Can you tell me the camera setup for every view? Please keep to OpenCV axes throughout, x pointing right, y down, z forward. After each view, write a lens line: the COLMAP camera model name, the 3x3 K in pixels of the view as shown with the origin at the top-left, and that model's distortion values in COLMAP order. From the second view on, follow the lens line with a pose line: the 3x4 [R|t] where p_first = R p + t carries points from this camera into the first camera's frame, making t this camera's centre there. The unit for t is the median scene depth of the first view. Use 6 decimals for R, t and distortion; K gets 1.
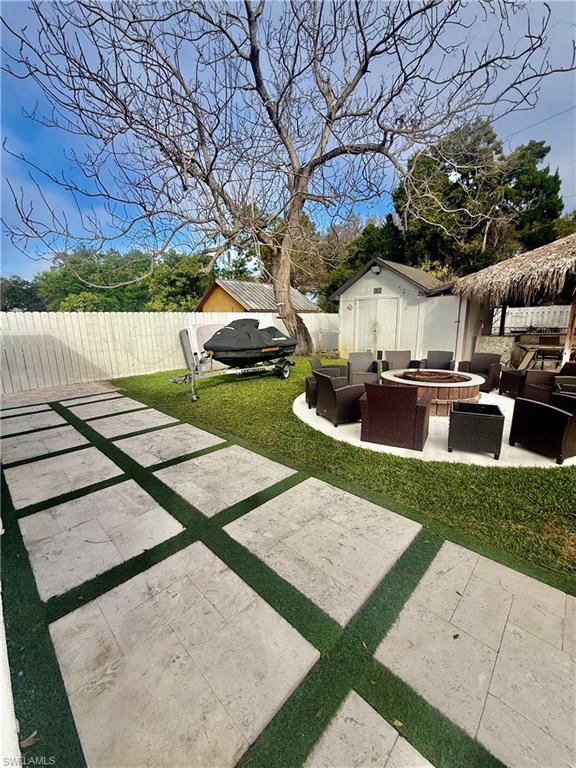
lens RADIAL K [[307.5, 0, 285.6], [0, 307.5, 381.9], [0, 0, 1]] dist [-0.000176, 0.000043]
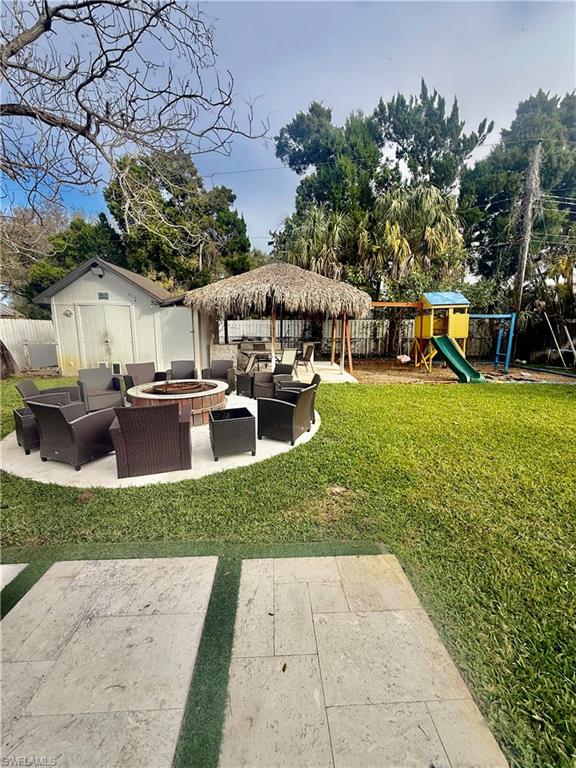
lens RADIAL K [[307.5, 0, 286.2], [0, 307.5, 381.6], [0, 0, 1]] dist [-0.000176, 0.000043]
pose [[0.683205, -0.110892, 0.721757, -0.006825], [0.132512, 0.990819, 0.026797, -0.017656], [-0.718103, 0.077333, 0.691627, 0.072229]]
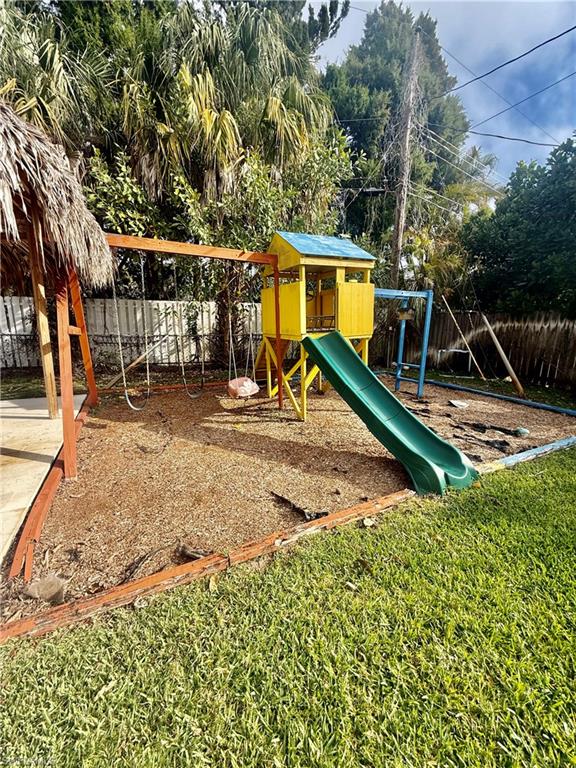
lens RADIAL K [[307.5, 0, 286.9], [0, 307.5, 380.4], [0, 0, 1]] dist [-0.000176, 0.000043]
pose [[0.261184, -0.167788, 0.950595, 0.942102], [0.173500, 0.976899, 0.124760, -0.093131], [-0.949568, 0.132343, 0.284262, 0.438416]]
